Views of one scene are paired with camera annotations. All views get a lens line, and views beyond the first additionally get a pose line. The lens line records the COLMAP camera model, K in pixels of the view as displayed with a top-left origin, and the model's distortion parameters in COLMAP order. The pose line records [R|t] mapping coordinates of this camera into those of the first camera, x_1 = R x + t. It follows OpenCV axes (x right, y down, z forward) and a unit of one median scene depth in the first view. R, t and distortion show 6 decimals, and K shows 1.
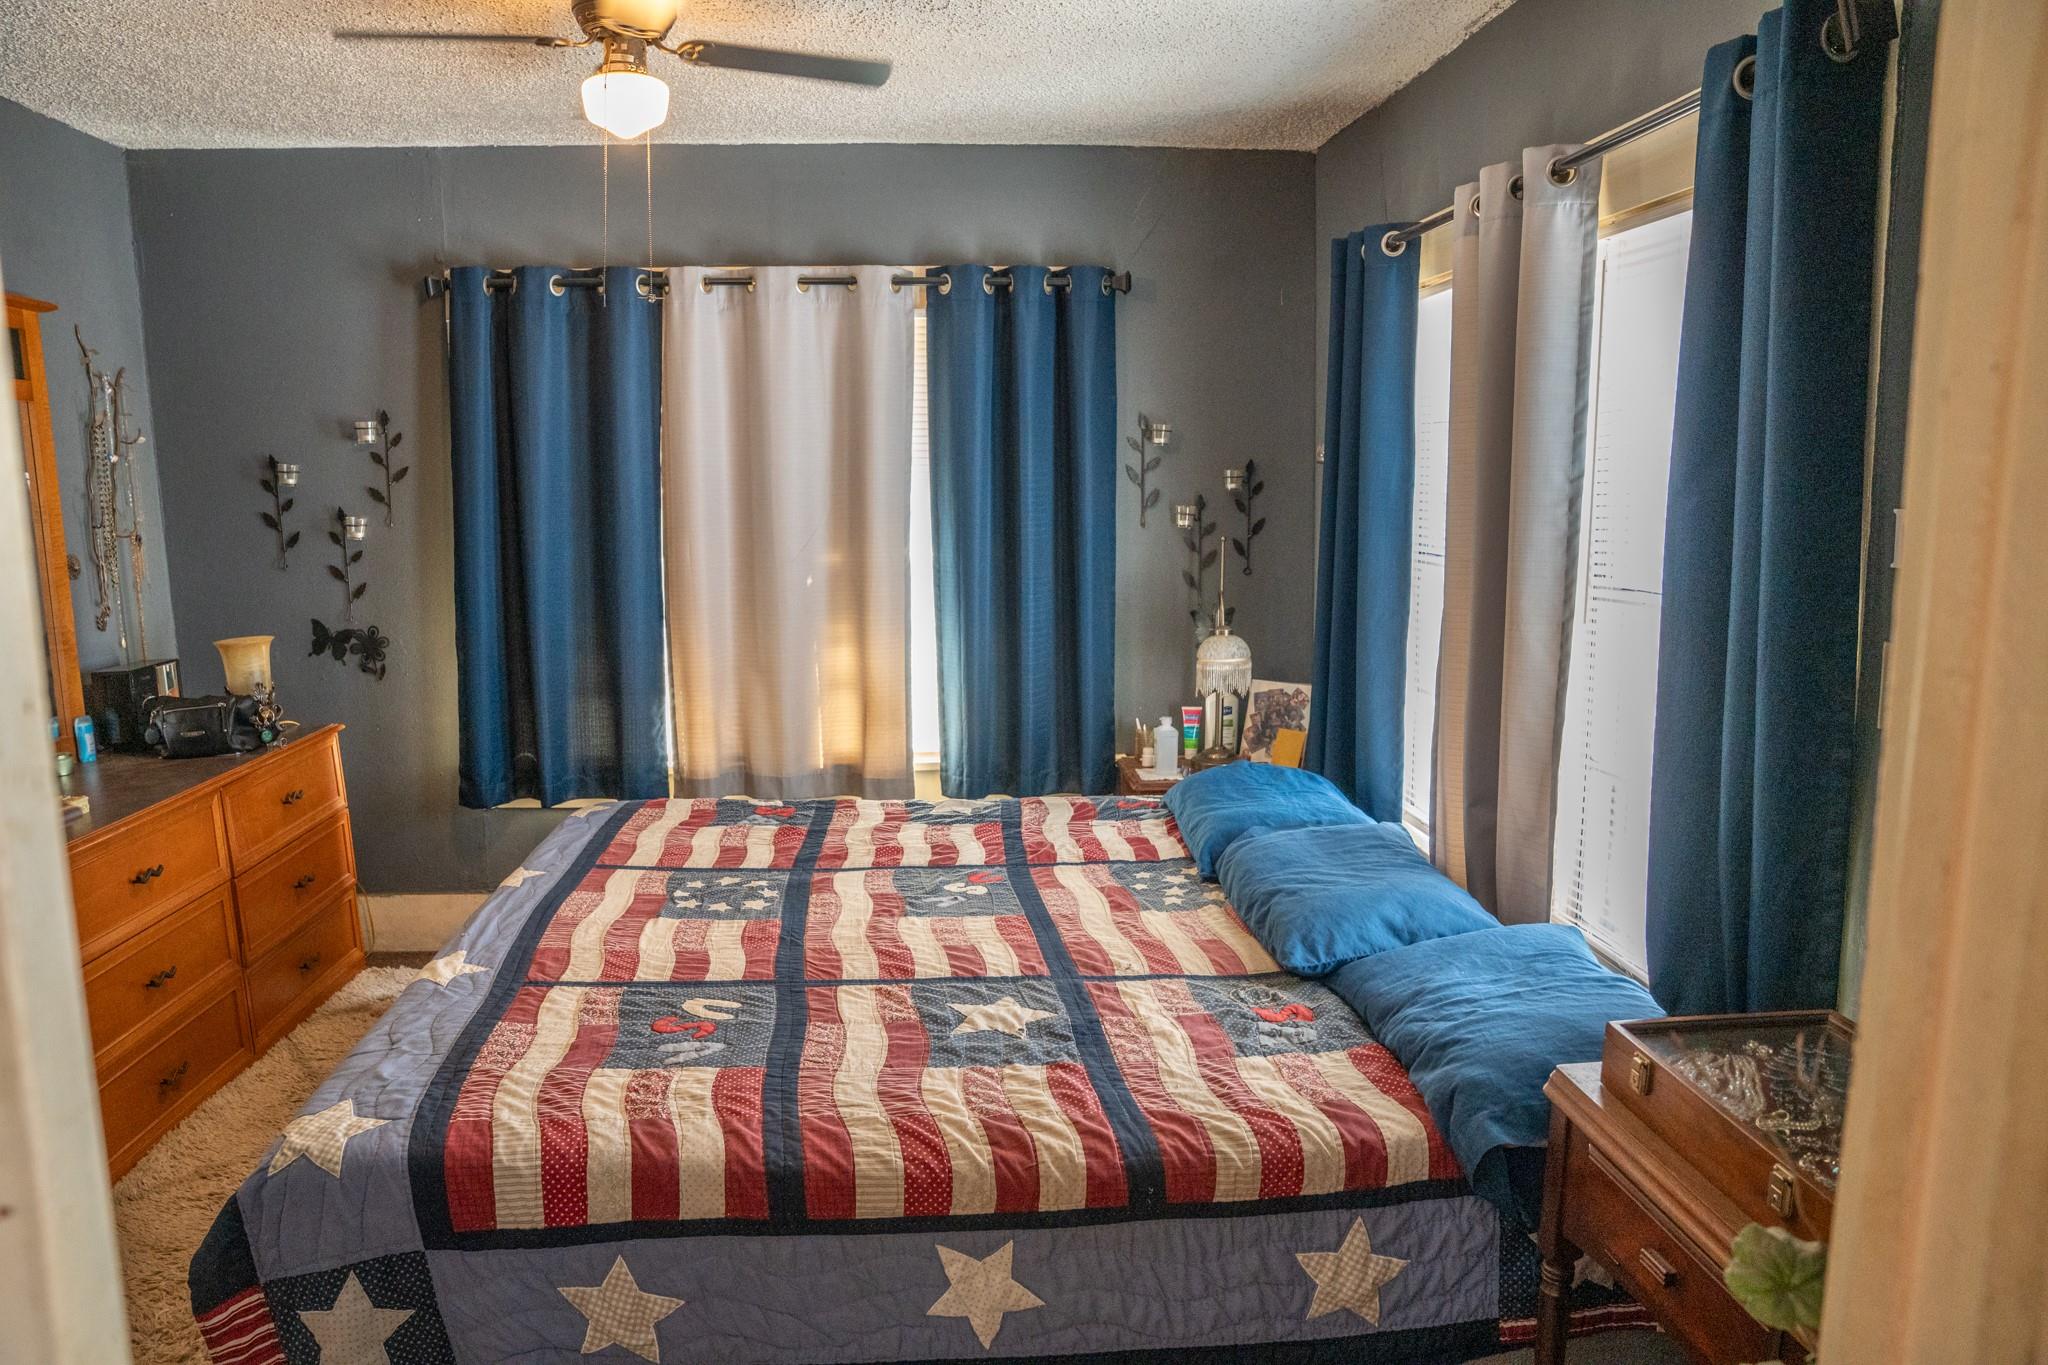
lens RADIAL K [[1402.4, 0, 1016.6], [0, 1402.4, 685.3], [0, 0, 1]] dist [-0.177001, 0.133851]
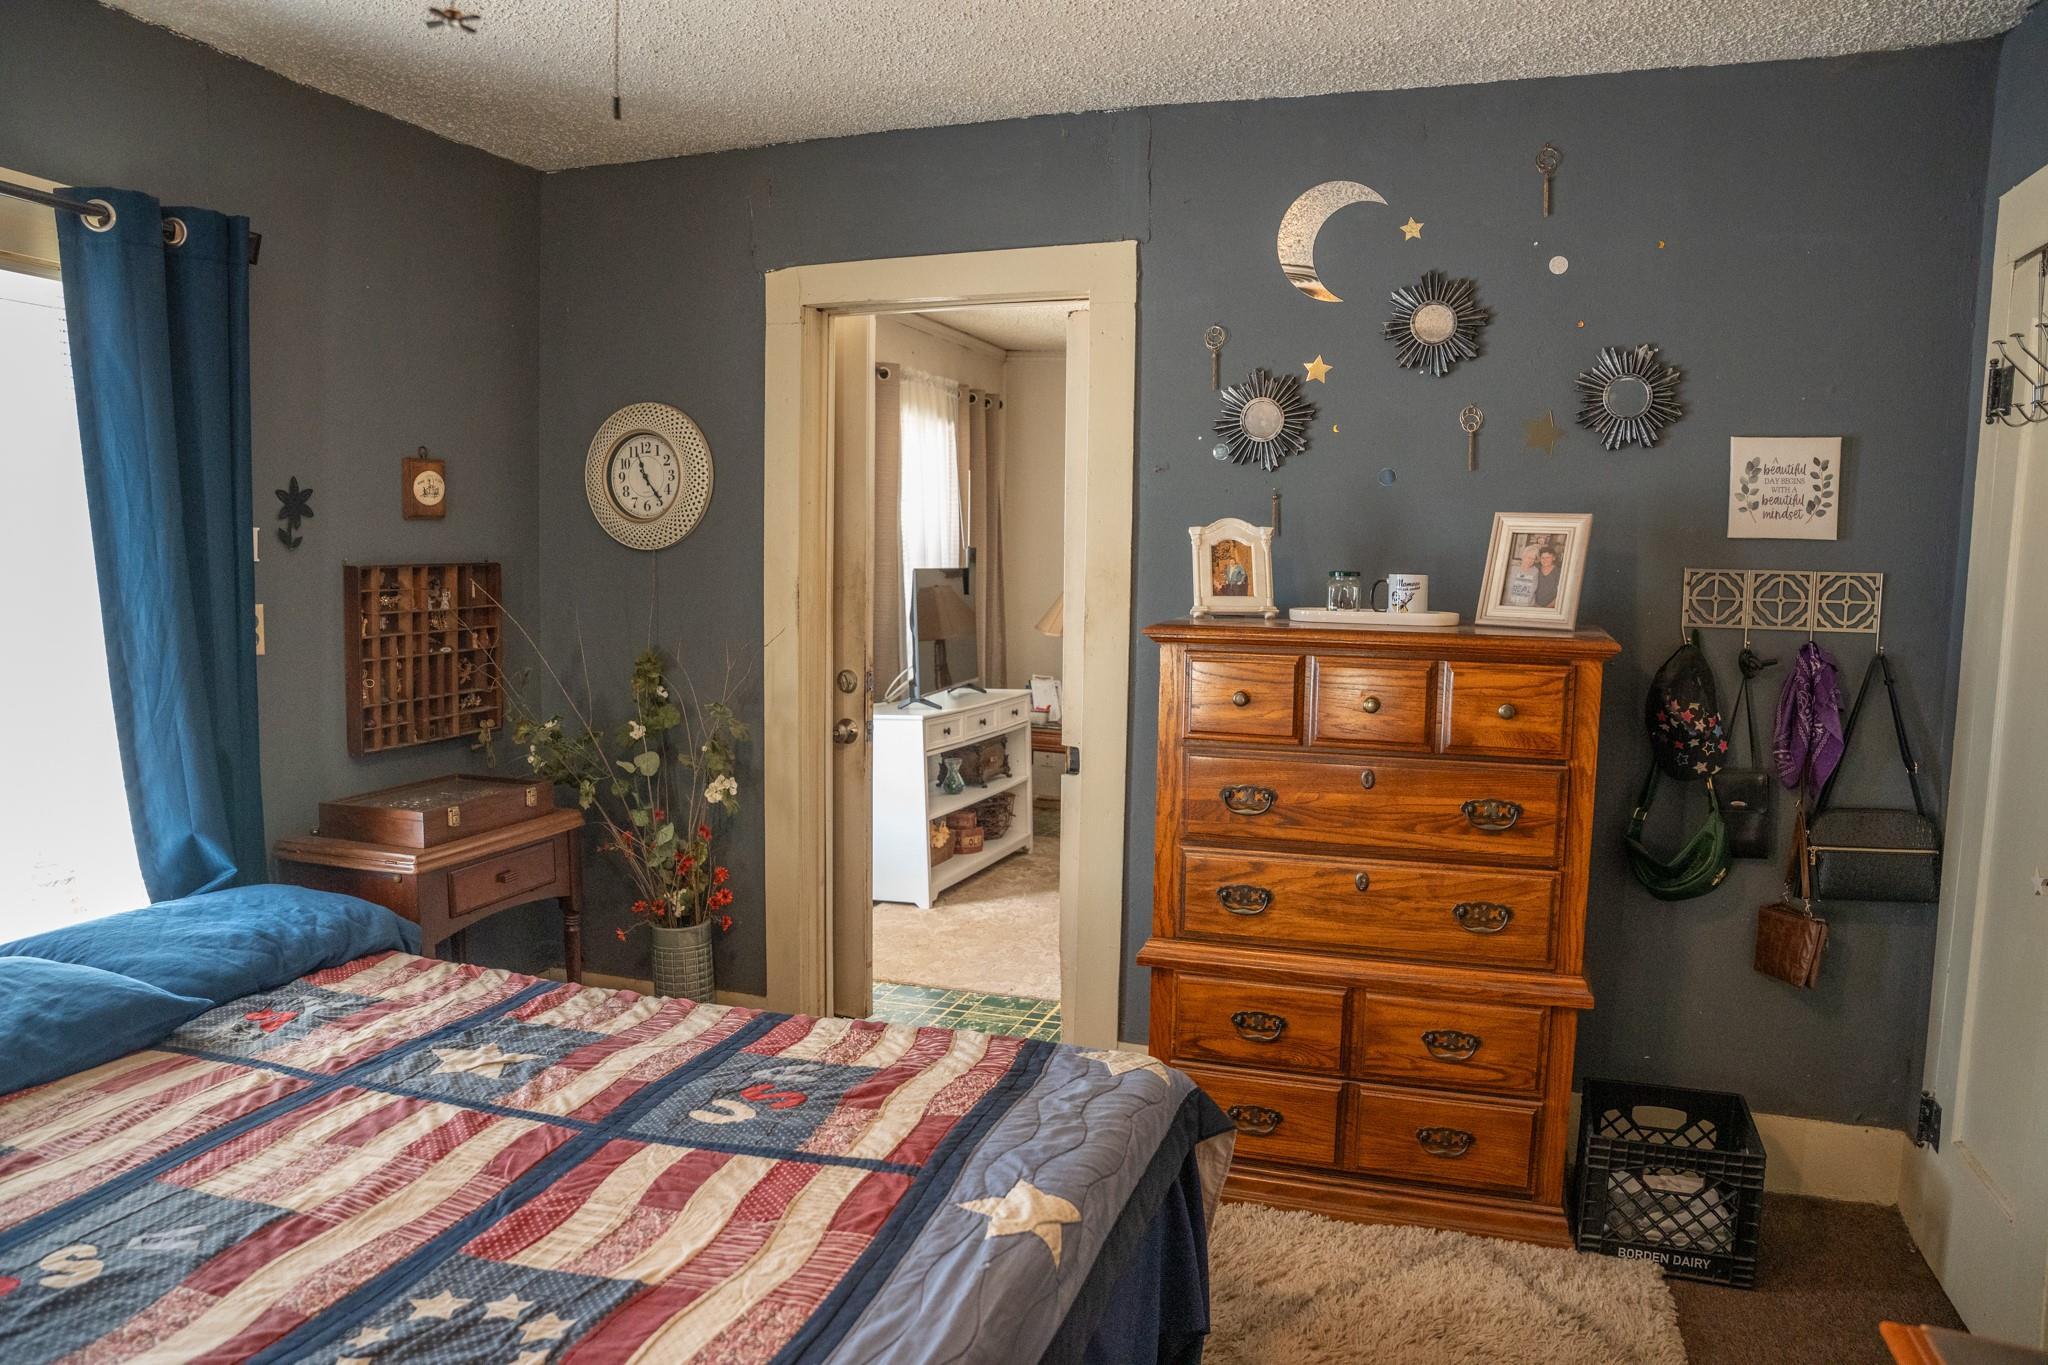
lens RADIAL K [[1402.4, 0, 1016.6], [0, 1402.4, 685.3], [0, 0, 1]] dist [-0.177001, 0.133851]
pose [[-0.918226, -0.044704, 0.393525, -0.512638], [0.052346, 0.971195, 0.232467, -0.152104], [-0.392582, 0.234056, -0.889436, 1.171611]]
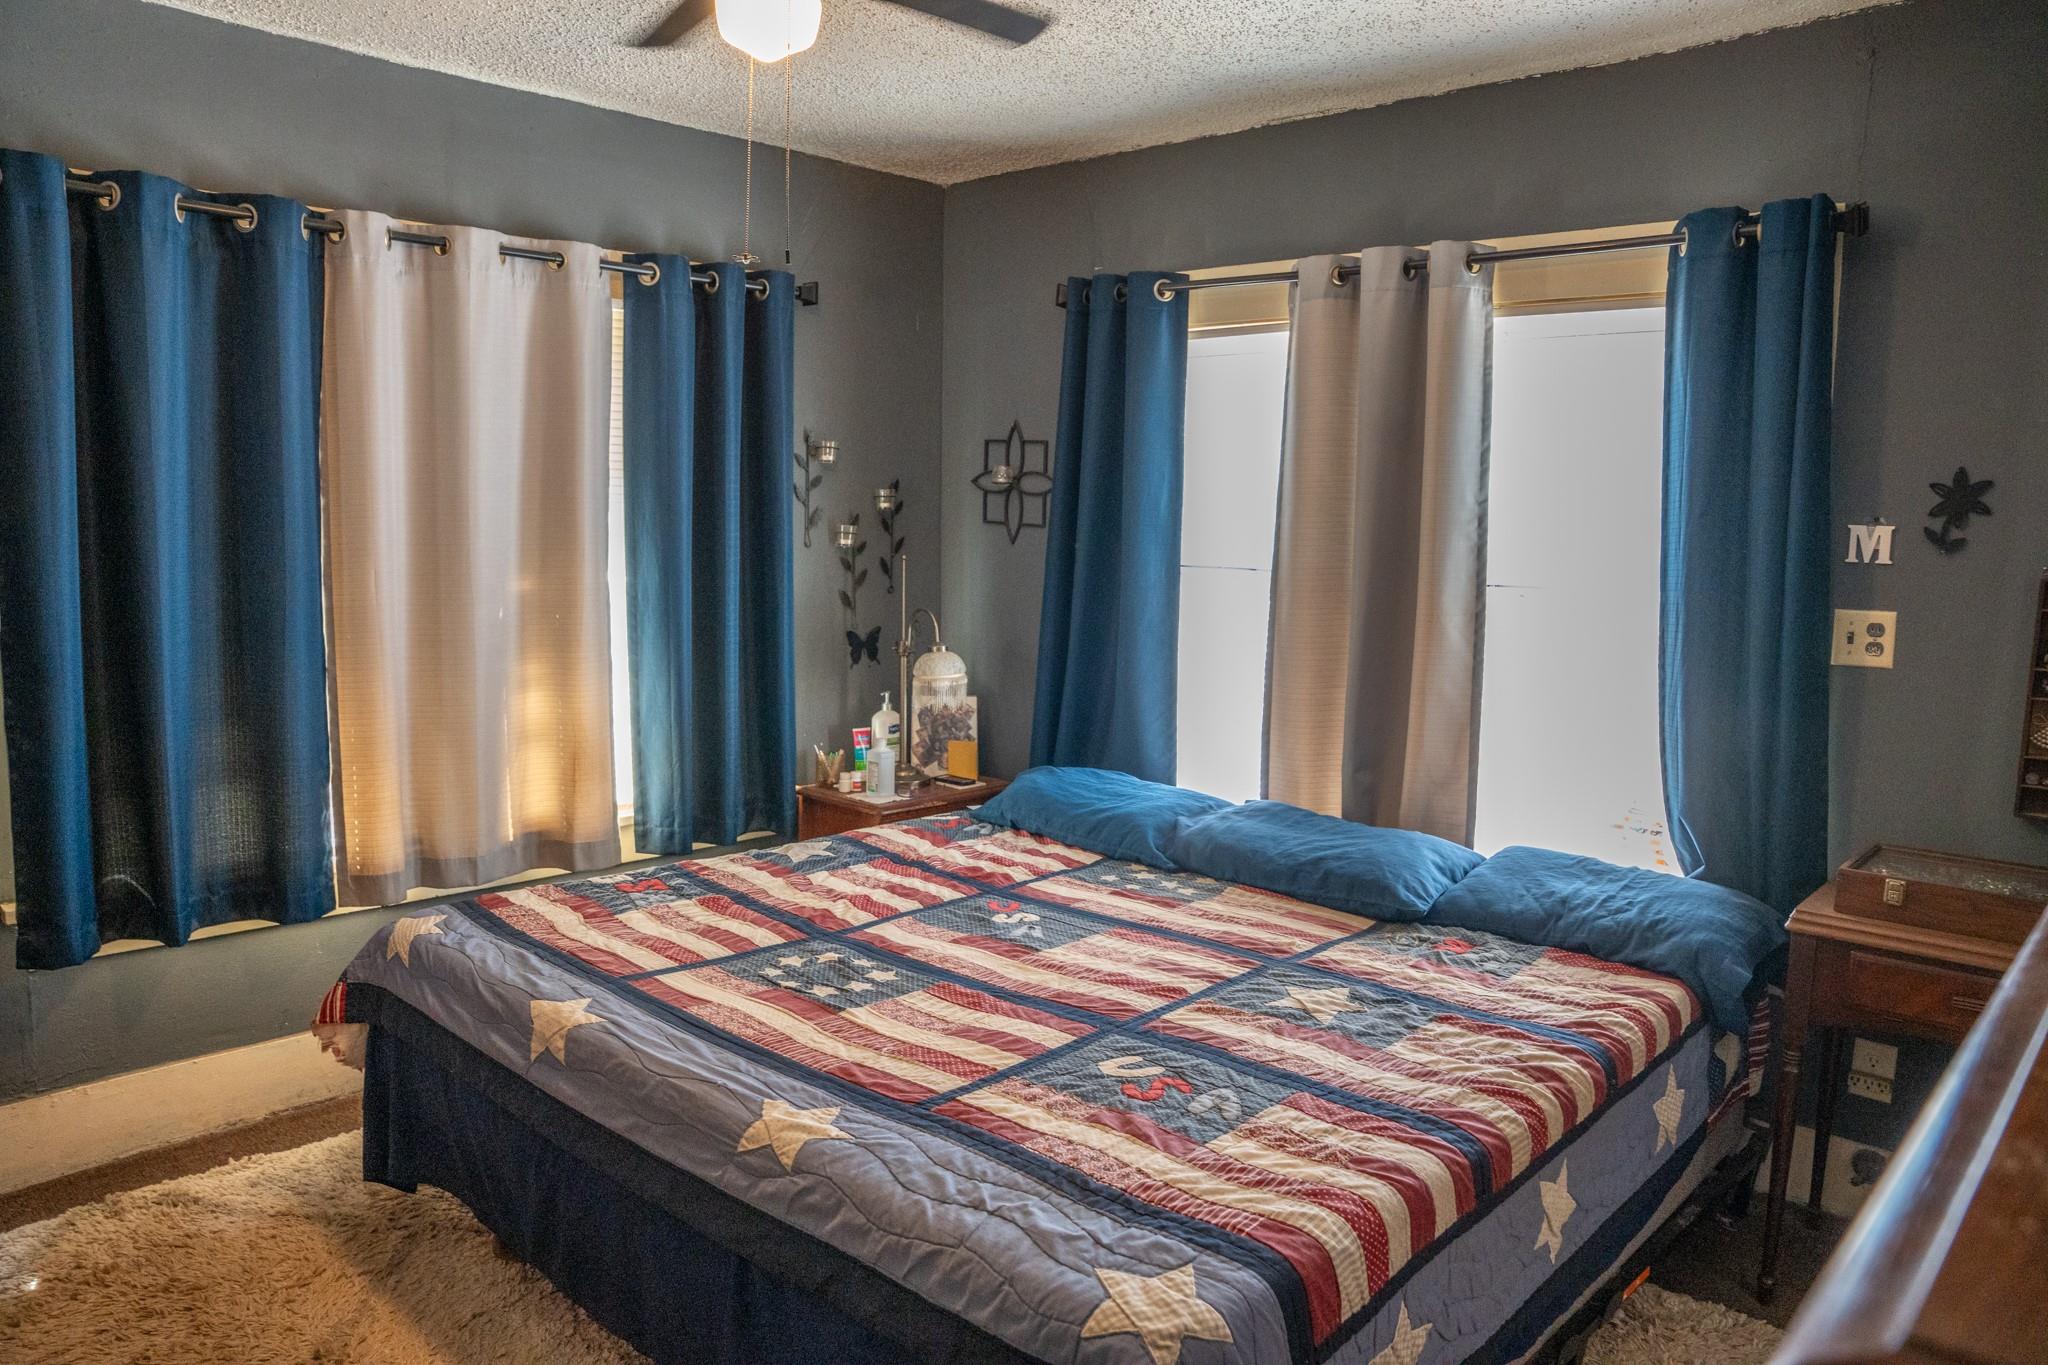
lens RADIAL K [[1402.4, 0, 1016.6], [0, 1402.4, 685.3], [0, 0, 1]] dist [-0.177001, 0.133851]
pose [[0.738267, -0.067982, 0.671074, -0.626245], [0.081955, 0.996578, 0.010795, -0.022295], [-0.669511, 0.047028, 0.741312, 0.263962]]
